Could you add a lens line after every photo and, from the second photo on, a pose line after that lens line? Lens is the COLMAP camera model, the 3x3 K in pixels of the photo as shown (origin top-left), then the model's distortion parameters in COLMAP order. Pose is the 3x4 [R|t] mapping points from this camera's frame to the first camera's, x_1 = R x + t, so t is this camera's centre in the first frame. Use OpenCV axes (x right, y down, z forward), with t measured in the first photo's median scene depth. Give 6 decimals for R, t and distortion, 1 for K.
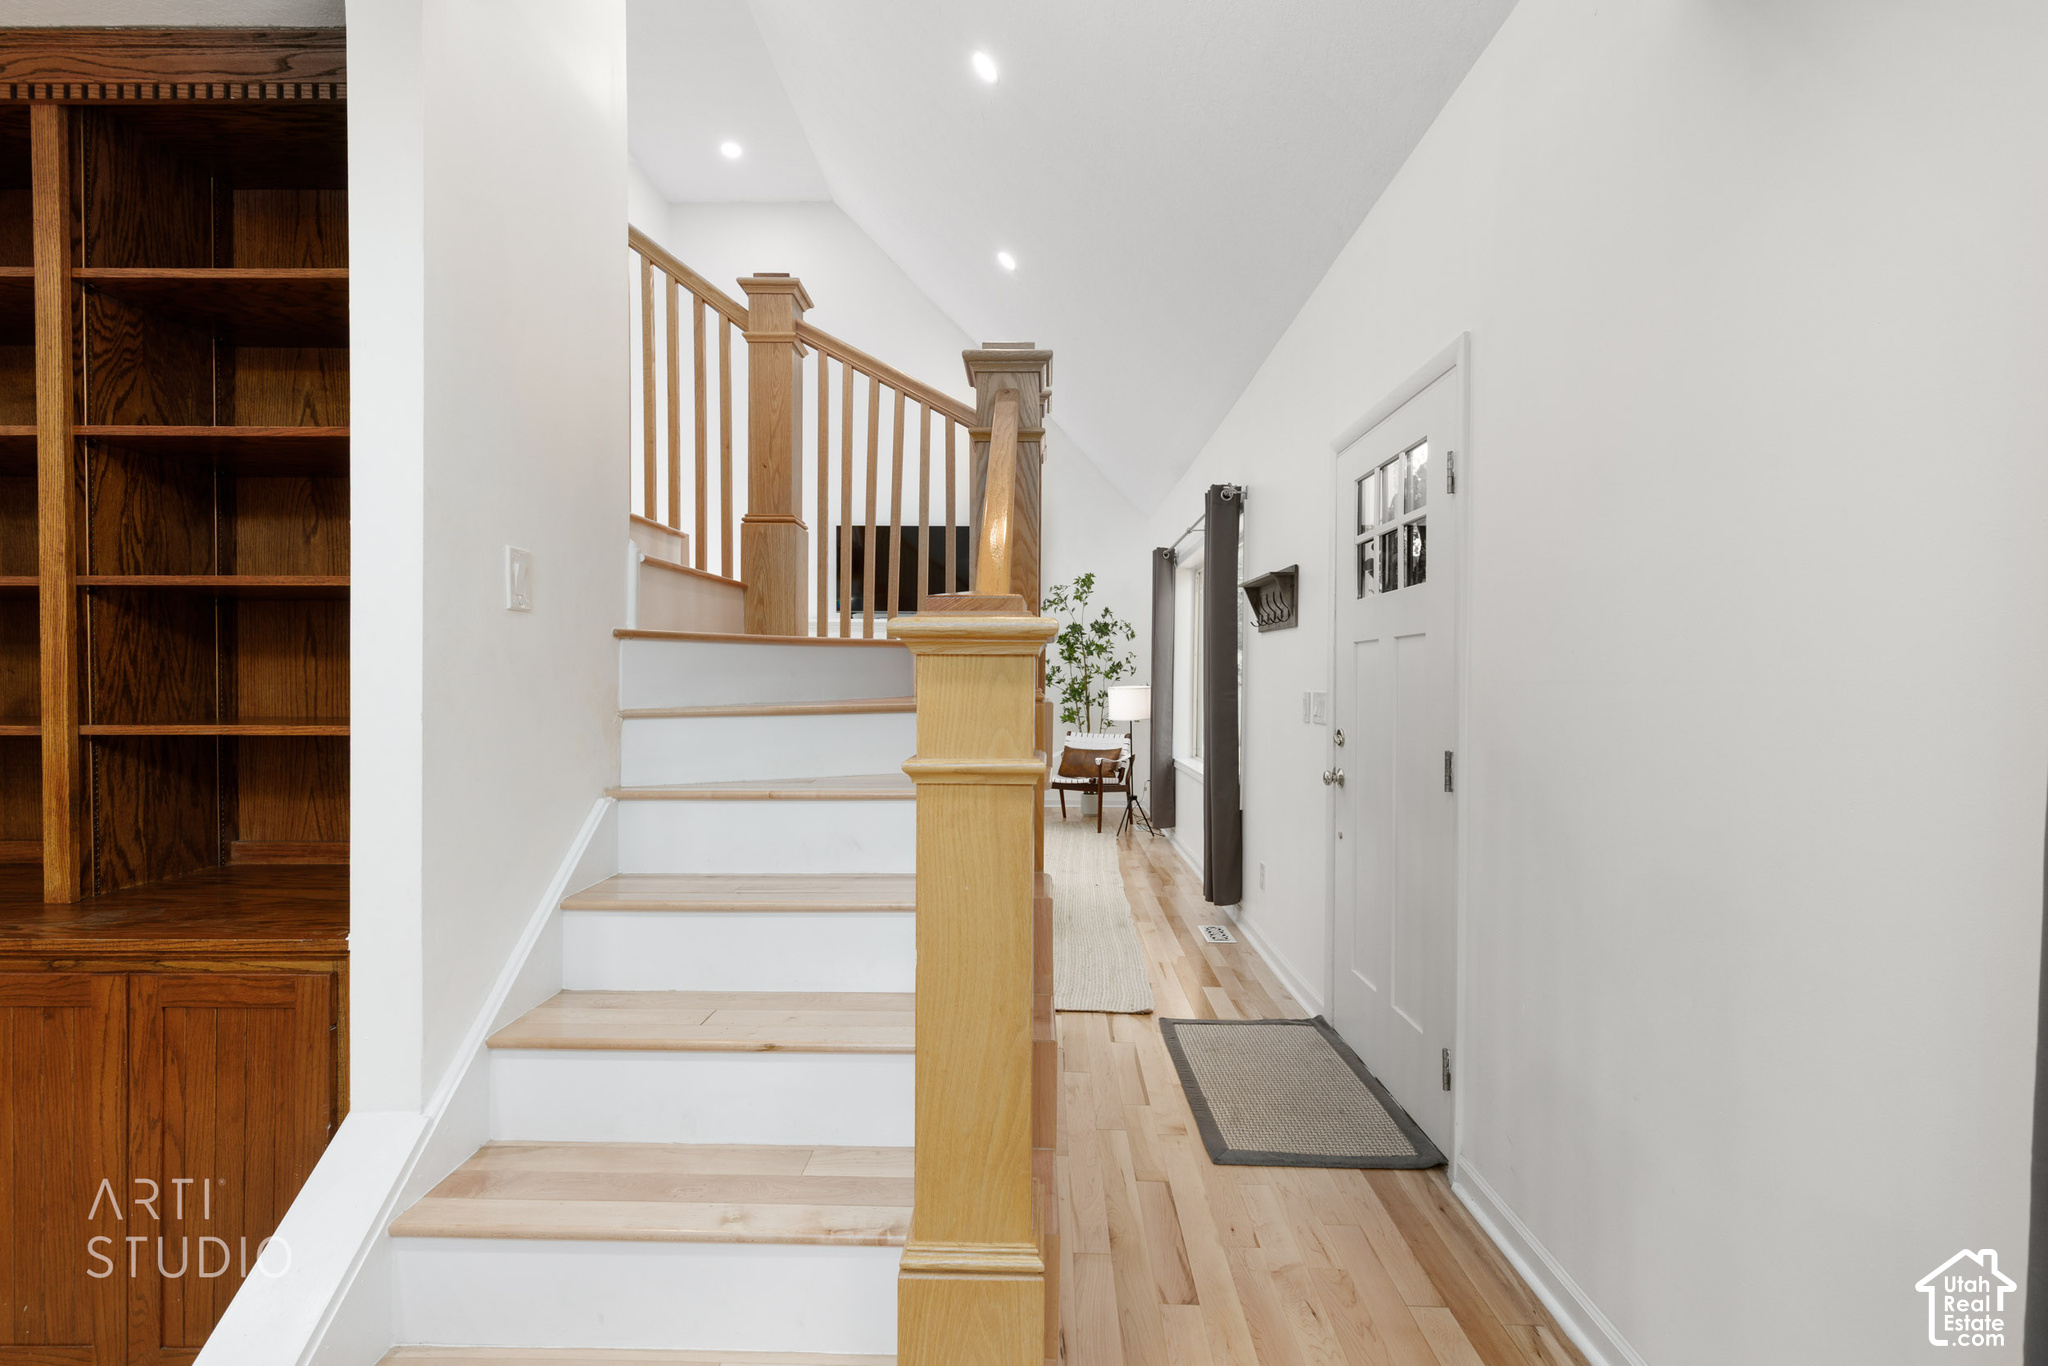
lens RADIAL K [[917.9, 0, 1023.0], [0, 917.9, 689.3], [0, 0, 1]] dist [0.013323, -0.001220]
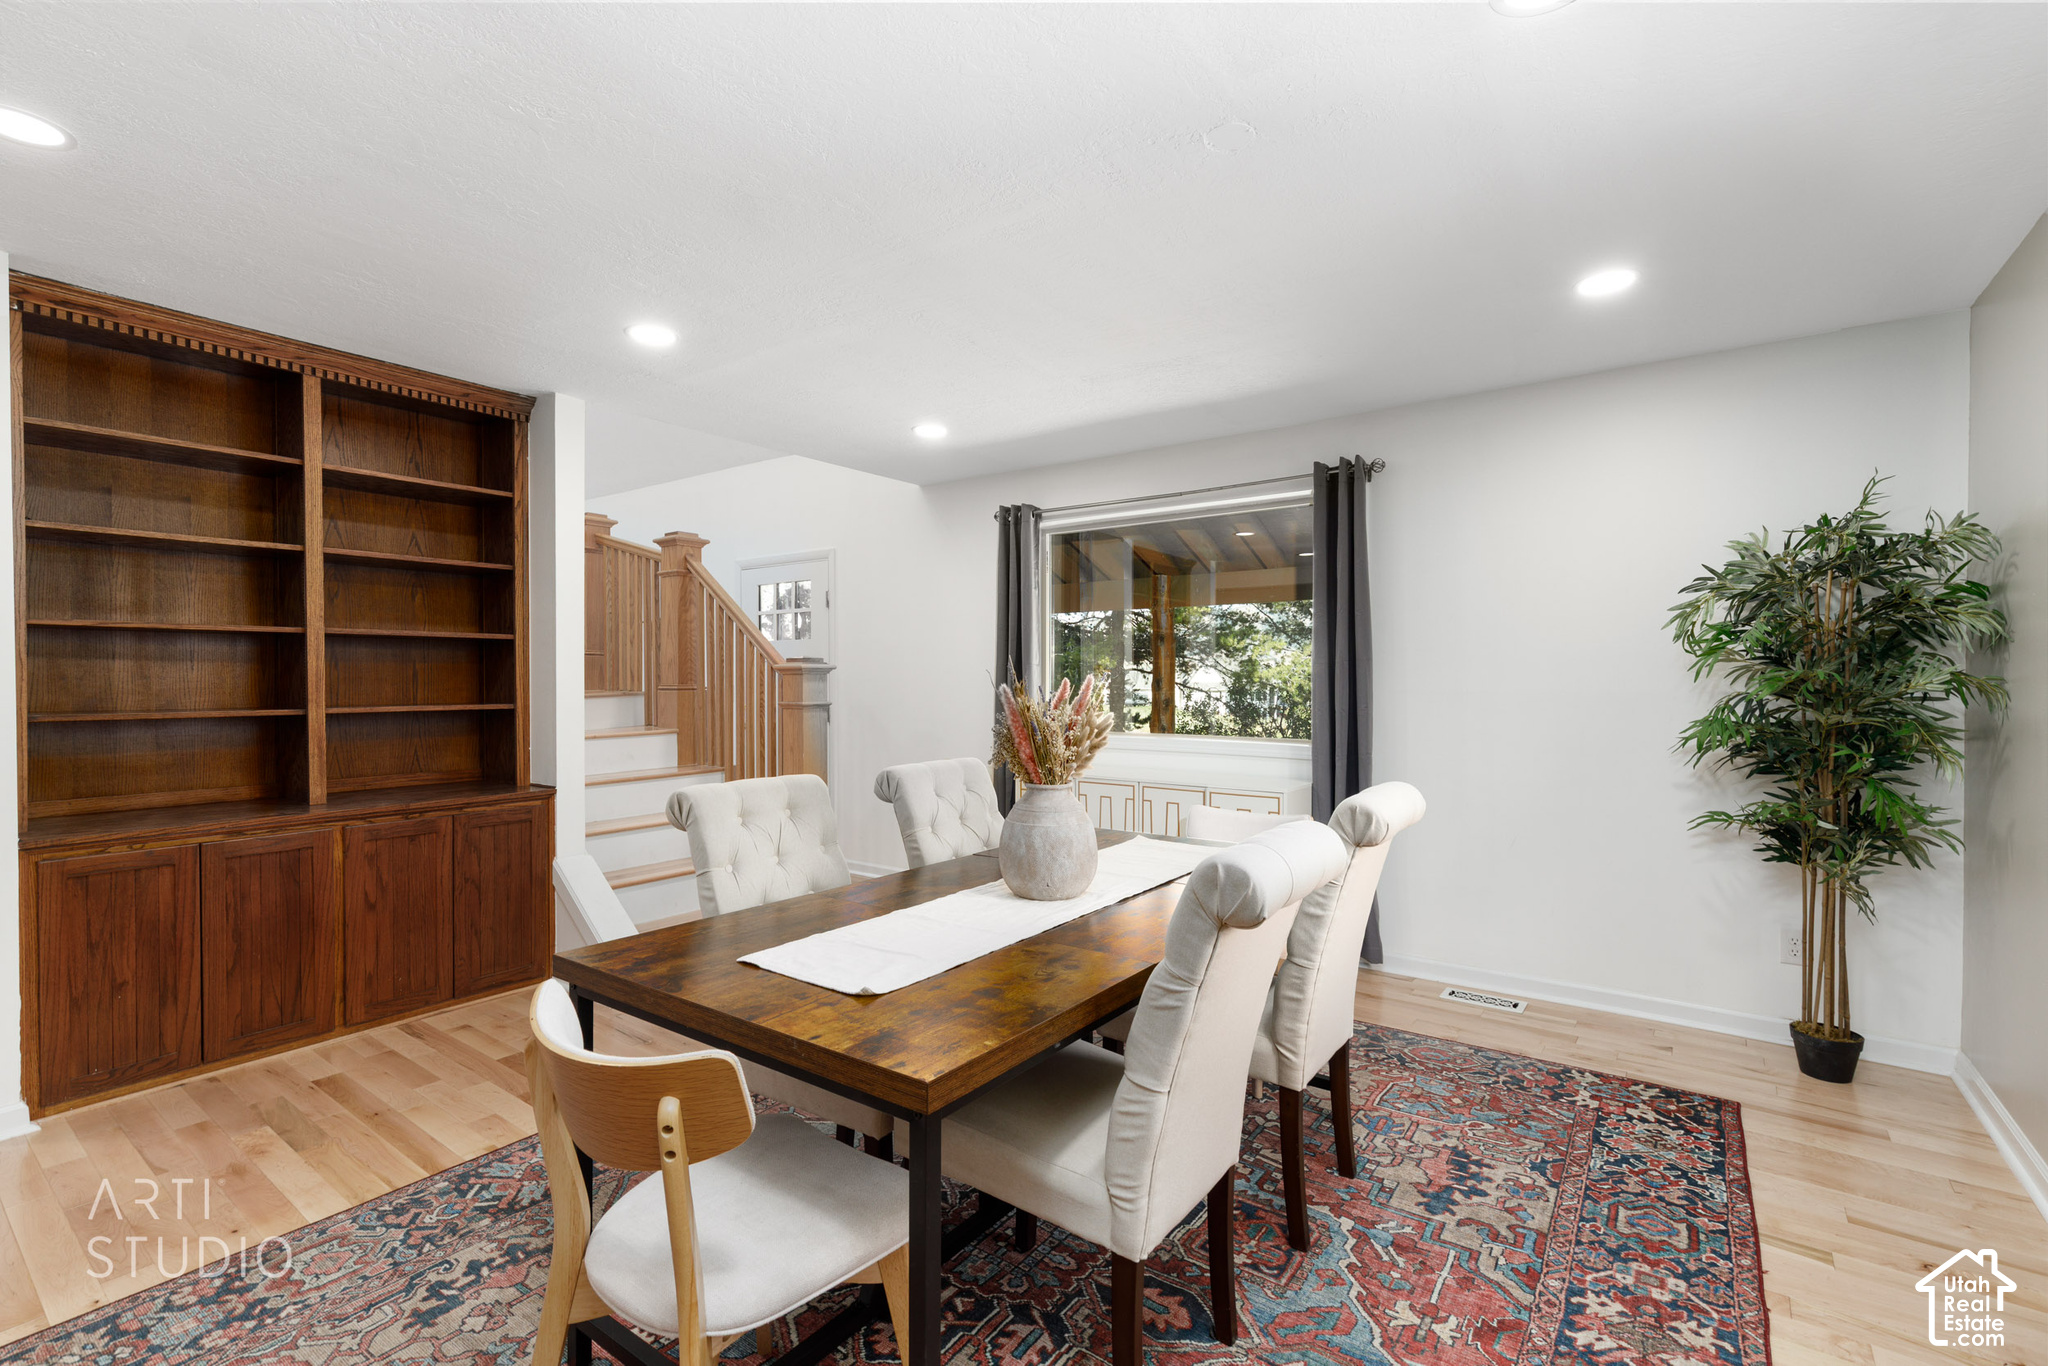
lens RADIAL K [[917.9, 0, 1018.8], [0, 917.9, 684.0], [0, 0, 1]] dist [0.013323, -0.001220]
pose [[0.584845, -0.008562, 0.811100, -1.776352], [0.014785, 0.999891, -0.000107, 0.010665], [-0.811010, 0.012055, 0.584908, -1.264175]]
